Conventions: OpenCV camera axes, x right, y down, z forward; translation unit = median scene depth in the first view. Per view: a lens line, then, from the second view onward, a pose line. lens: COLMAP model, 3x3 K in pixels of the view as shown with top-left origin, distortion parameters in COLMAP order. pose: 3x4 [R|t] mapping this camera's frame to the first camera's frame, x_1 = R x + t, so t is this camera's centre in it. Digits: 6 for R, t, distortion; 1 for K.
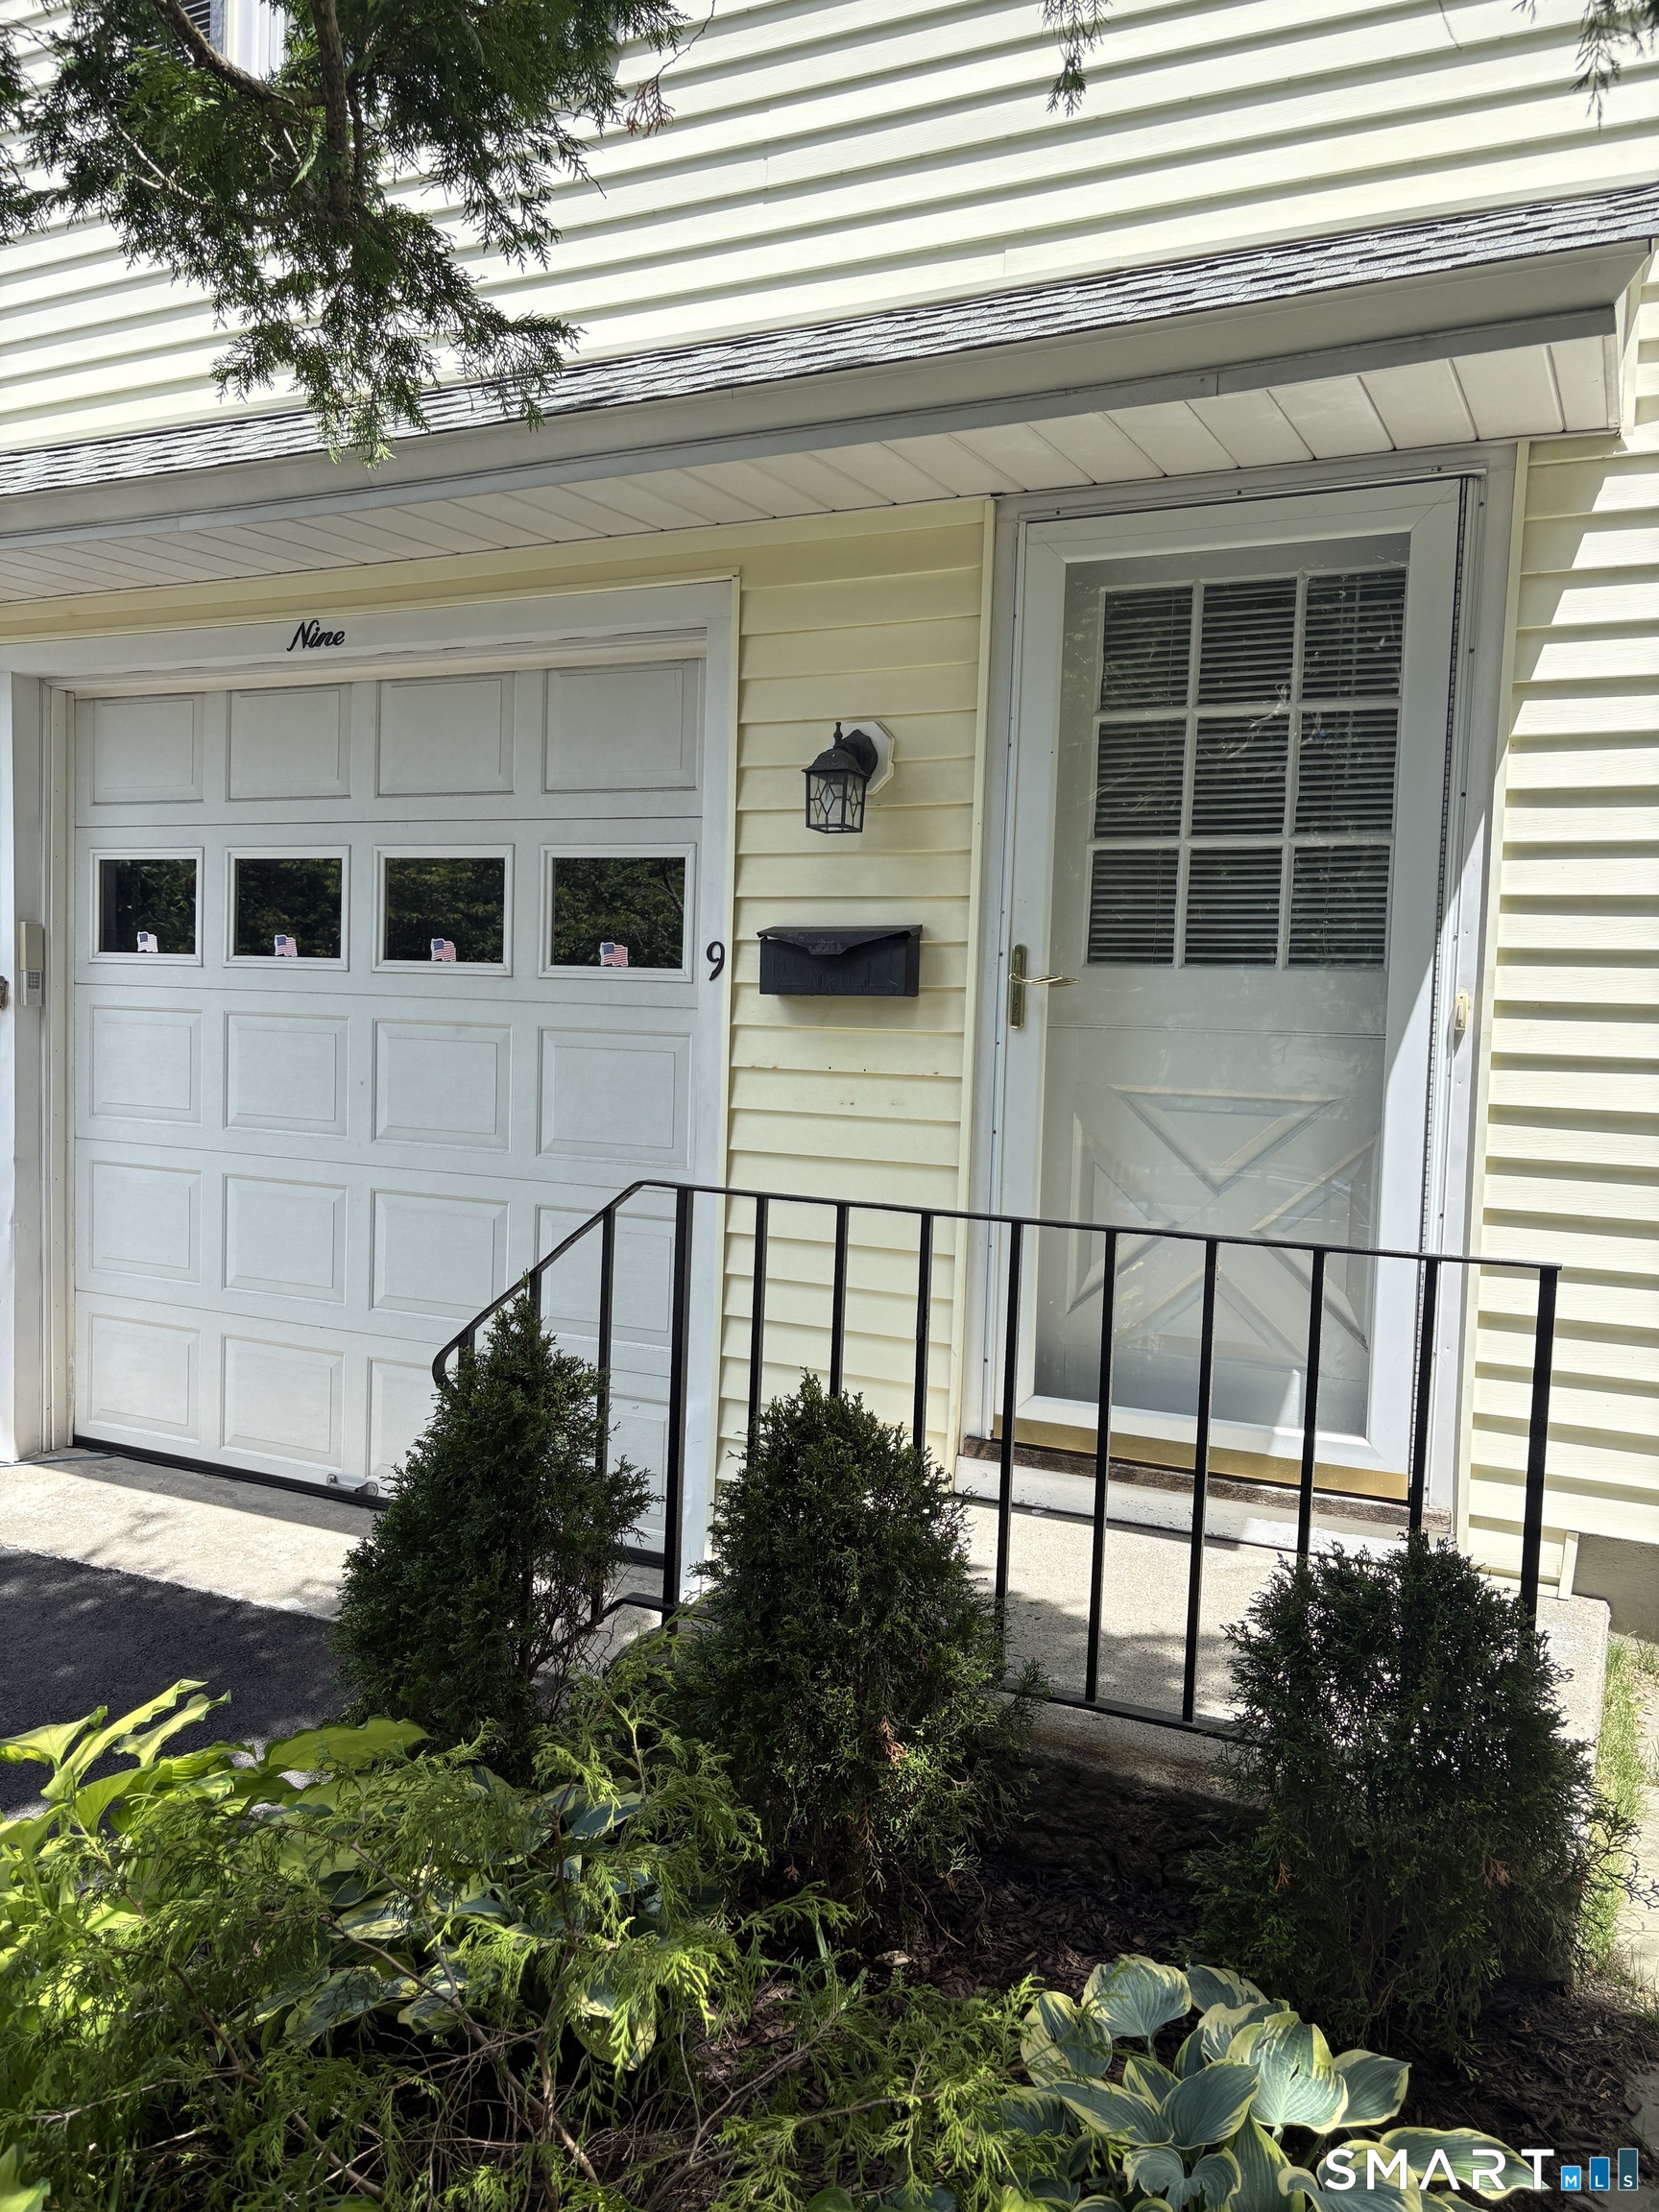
lens RADIAL K [[1712.9, 0, 824.1], [0, 1712.9, 1132.2], [0, 0, 1]] dist [0.089445, -0.127287]
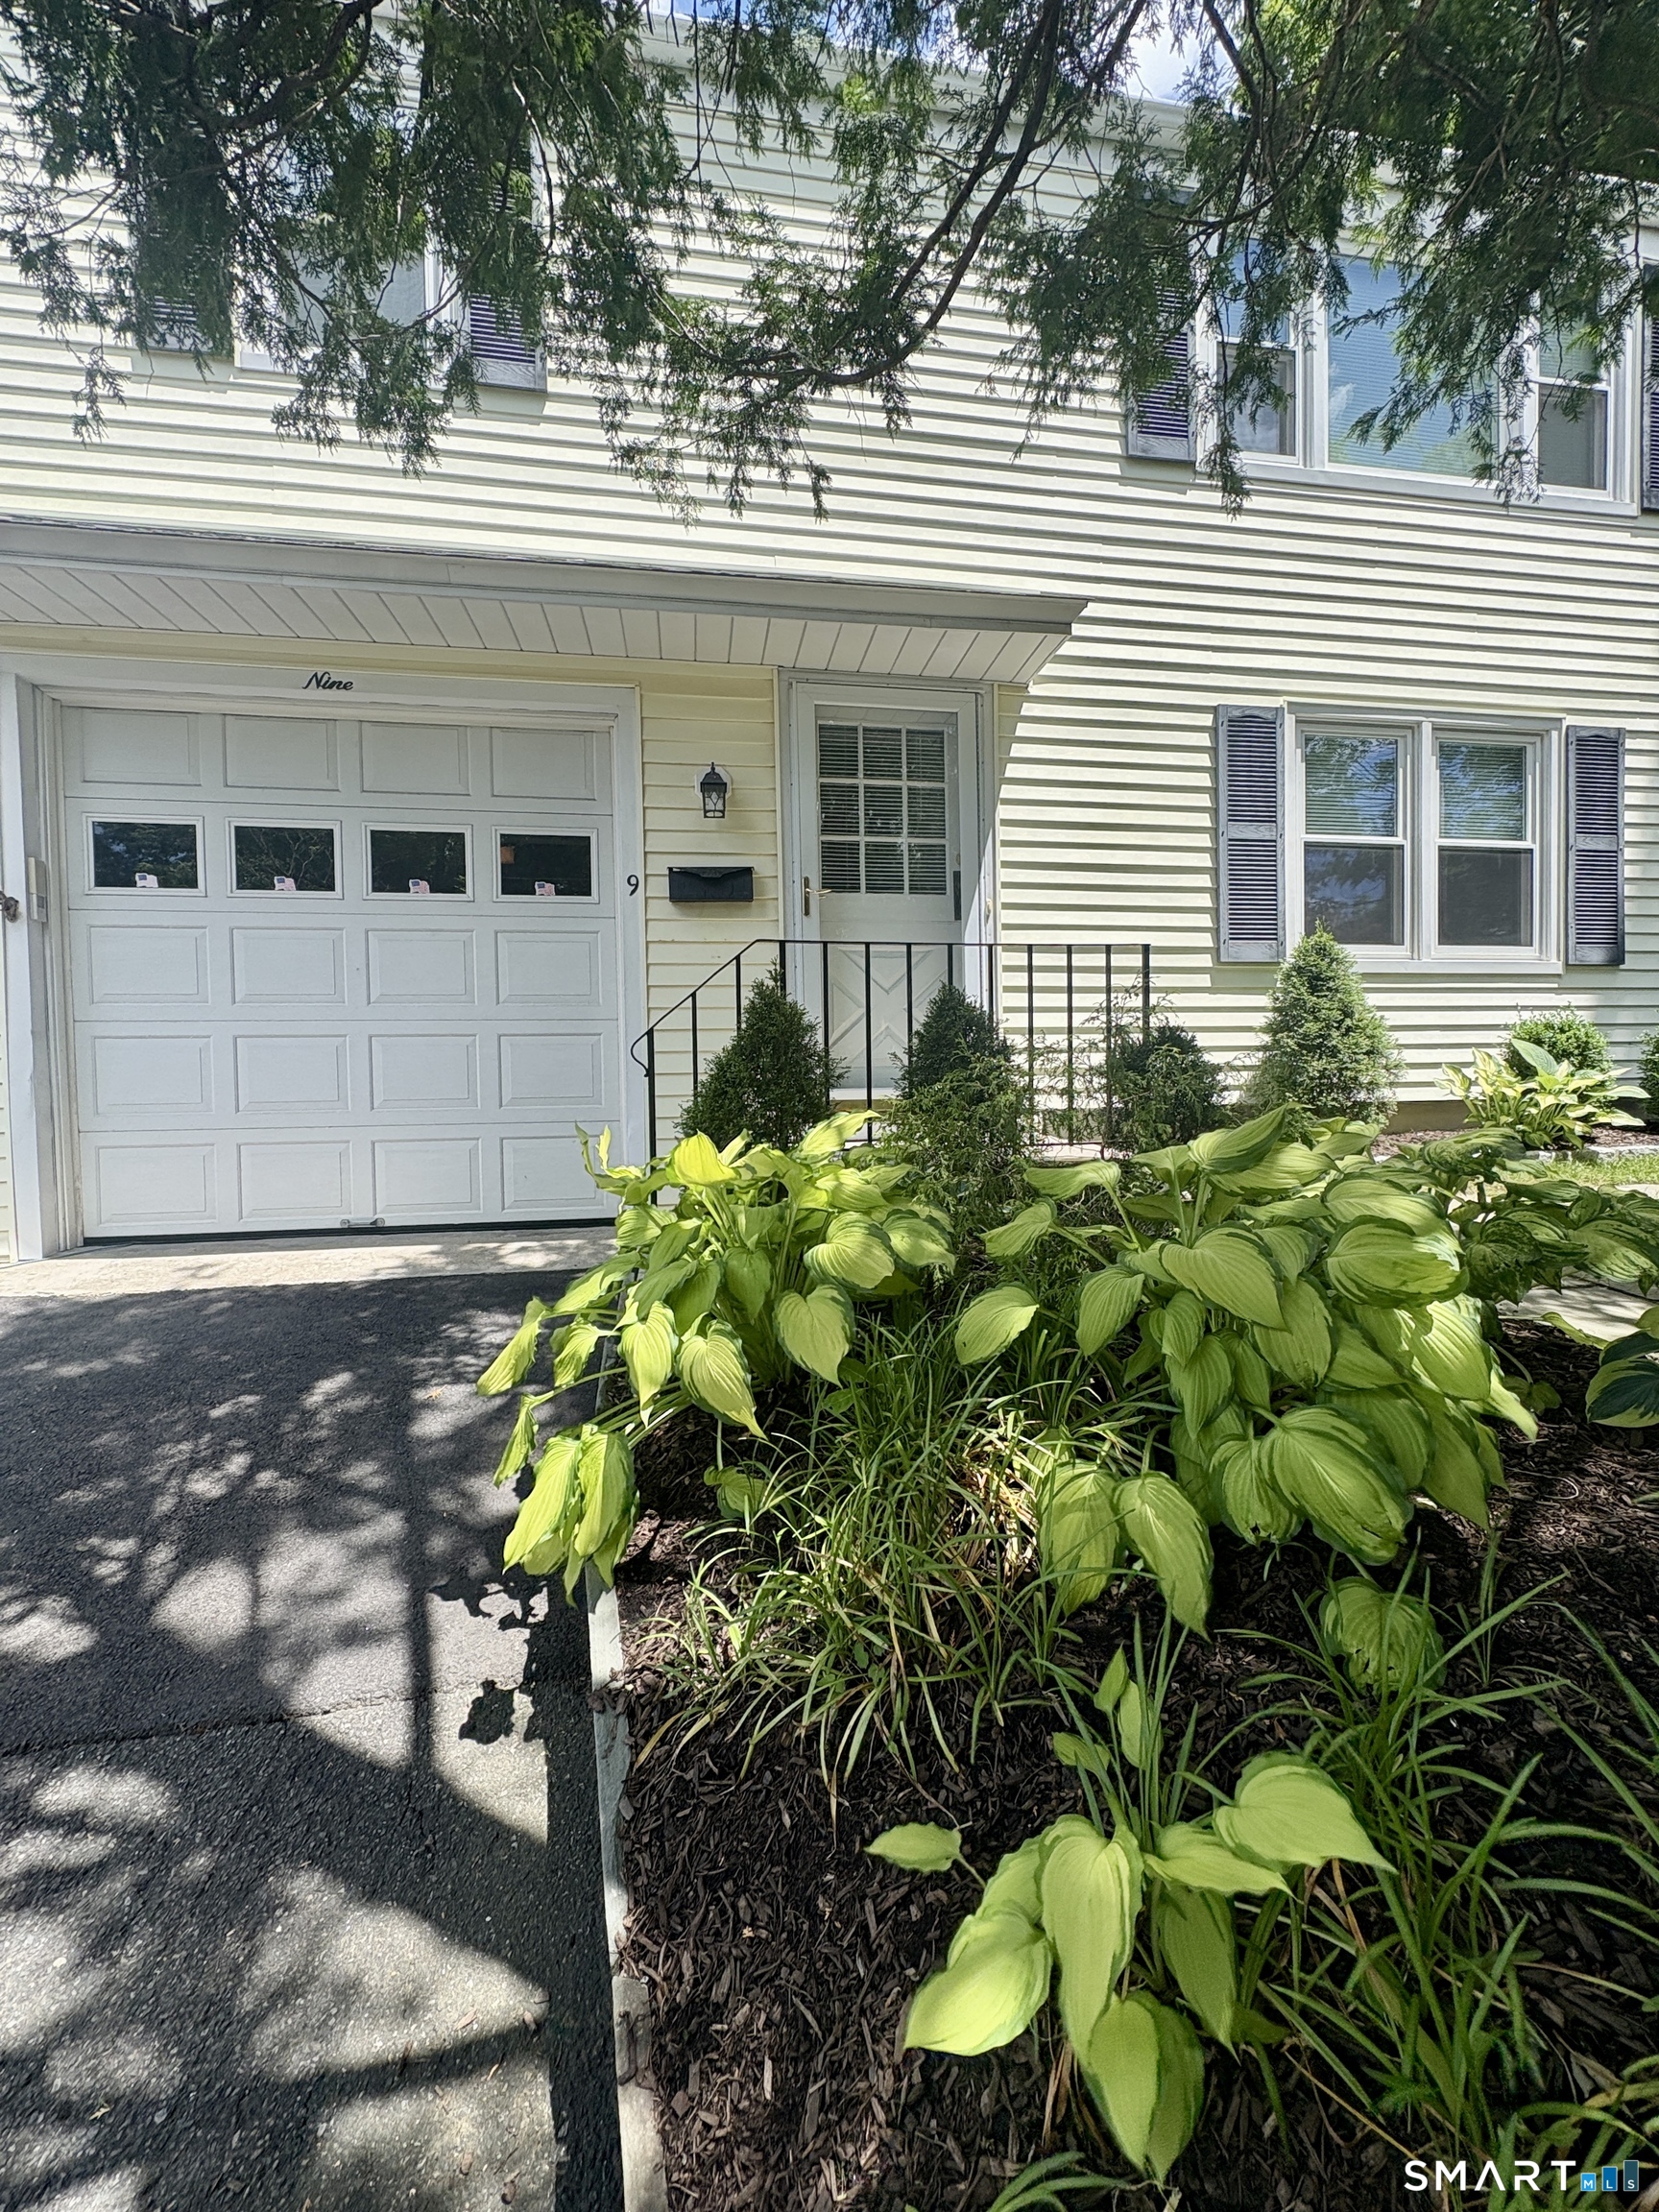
lens RADIAL K [[876.1, 0, 842.1], [0, 876.1, 1108.2], [0, 0, 1]] dist [-0.008095, 0.006215]
pose [[0.806689, -0.062184, 0.587696, -0.412870], [0.087276, 0.996080, -0.014402, 0.160346], [-0.584496, 0.062910, 0.808954, 0.094034]]
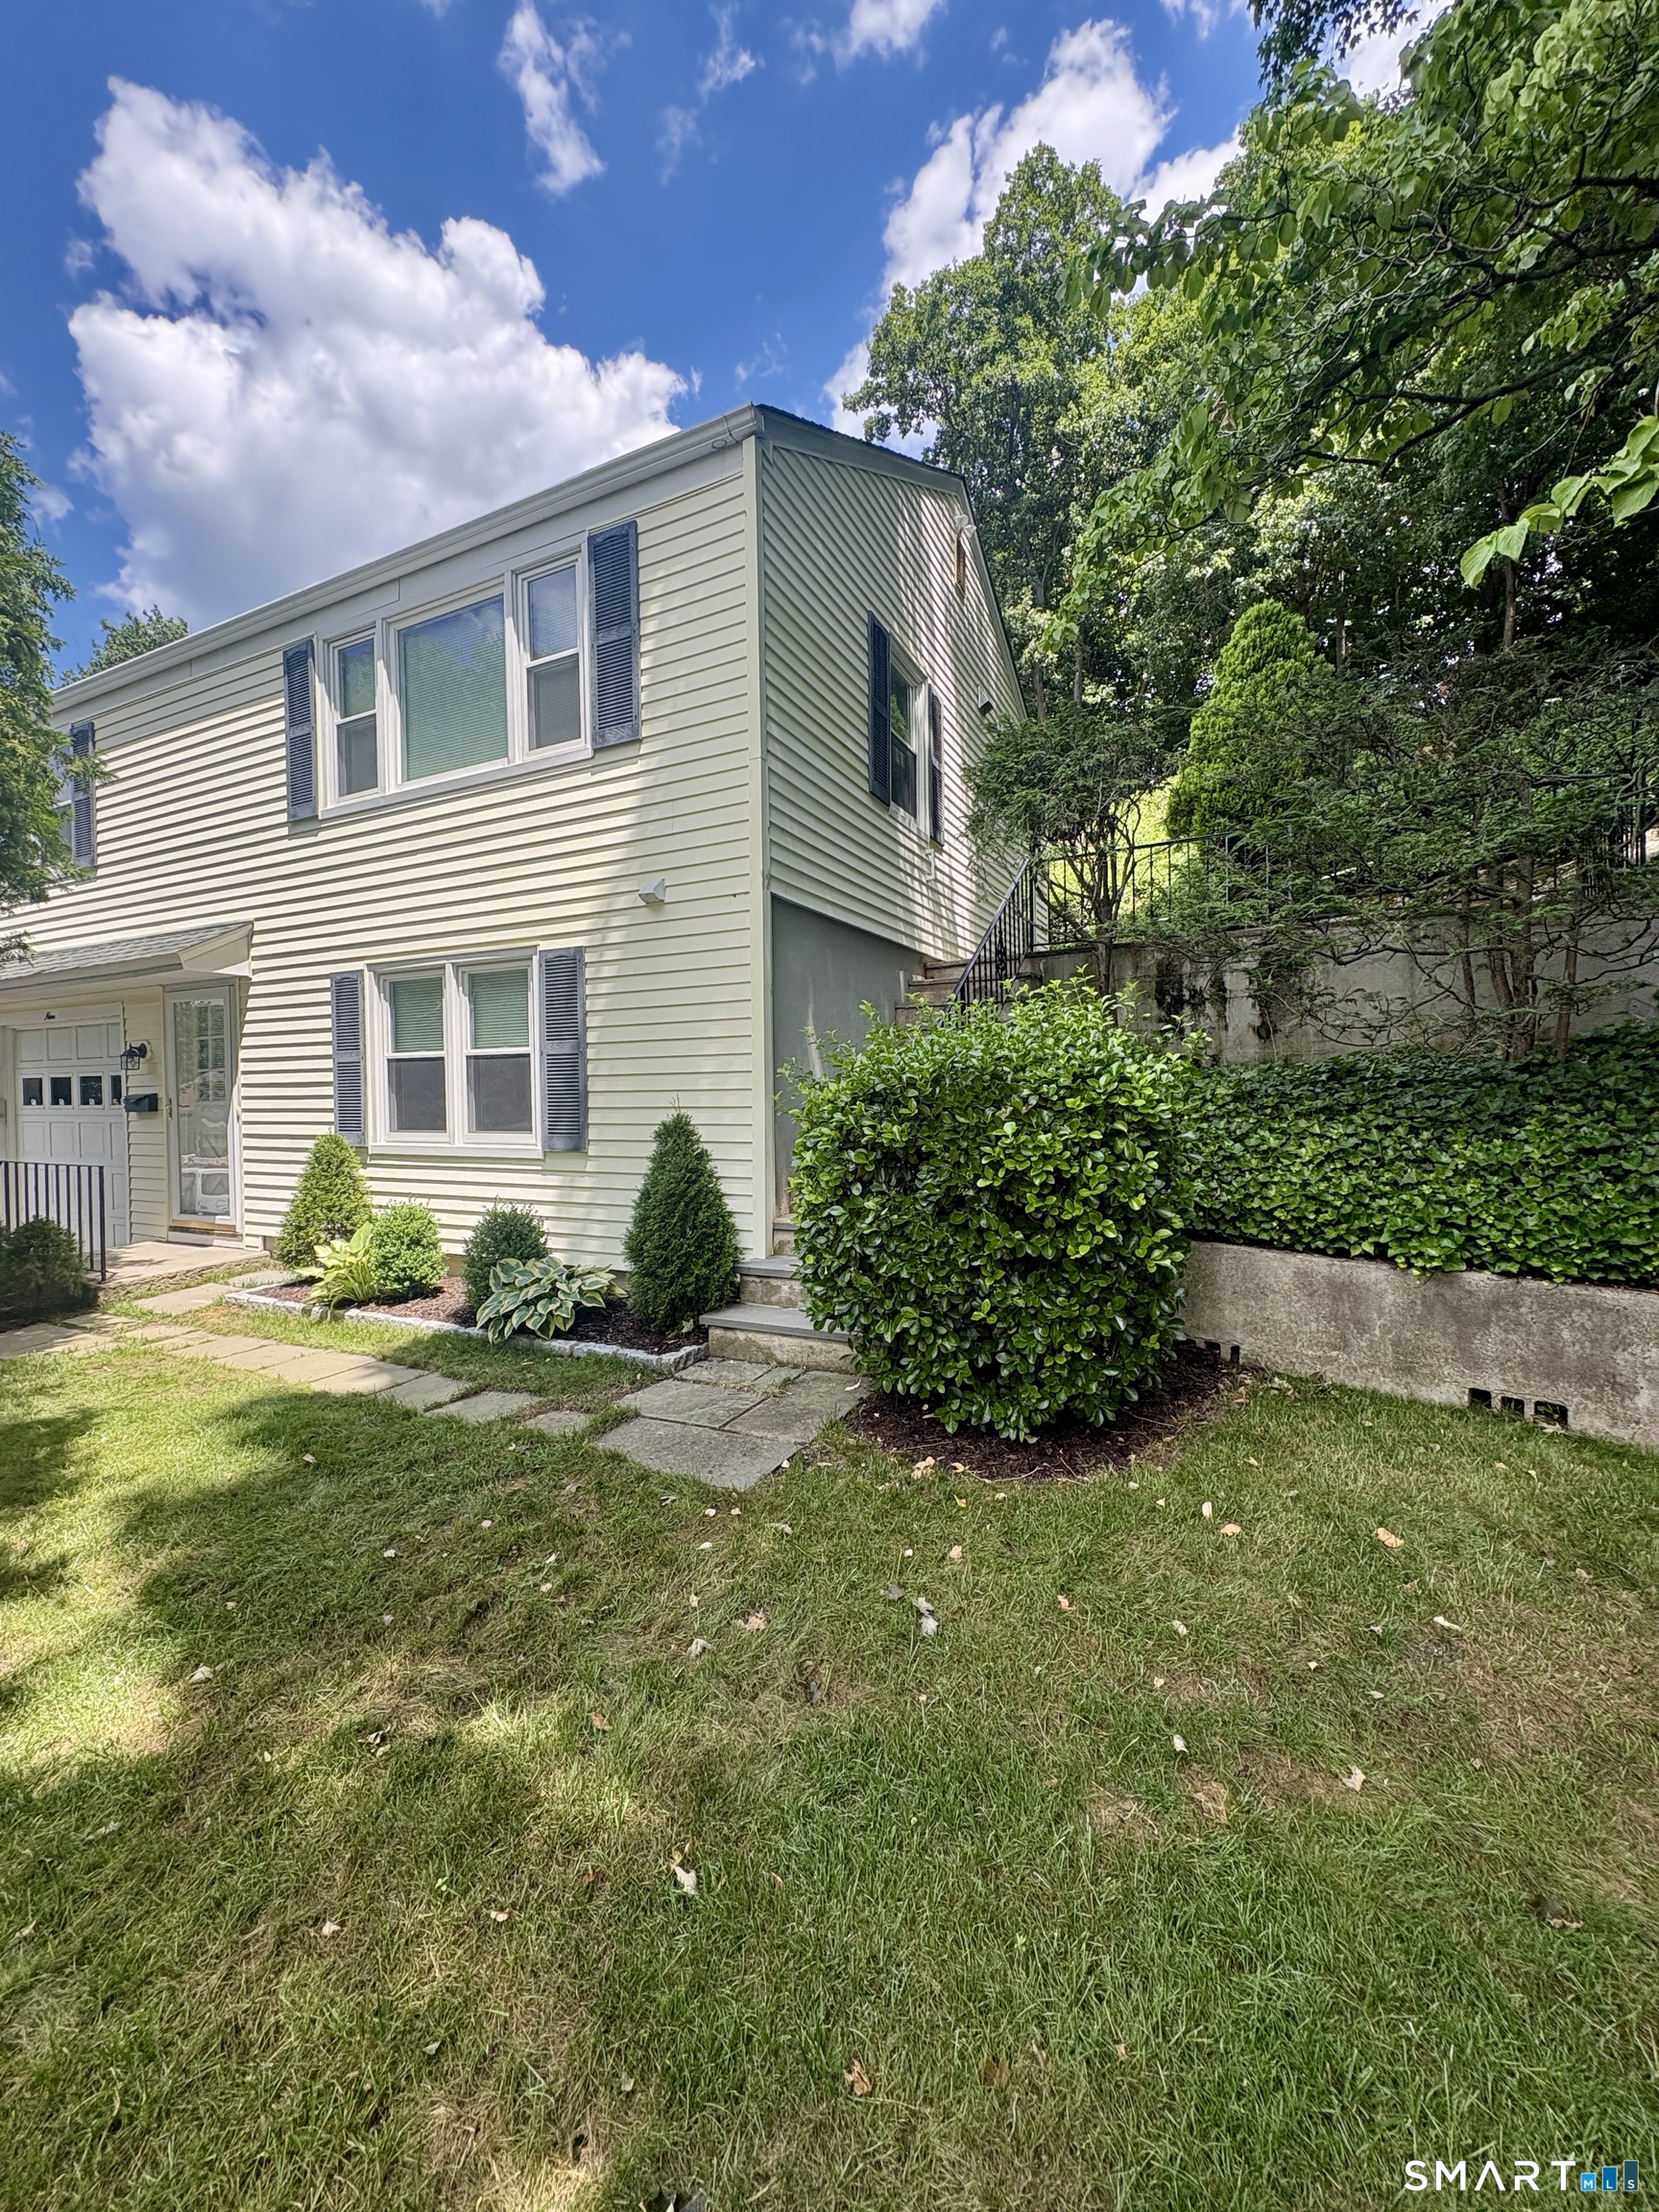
lens RADIAL K [[876.1, 0, 842.1], [0, 876.1, 1108.2], [0, 0, 1]] dist [-0.008095, 0.006215]
pose [[0.998778, -0.046734, 0.016071, 1.315265], [0.047506, 0.997540, -0.051542, 0.073359], [-0.013623, 0.052243, 0.998541, -0.821750]]
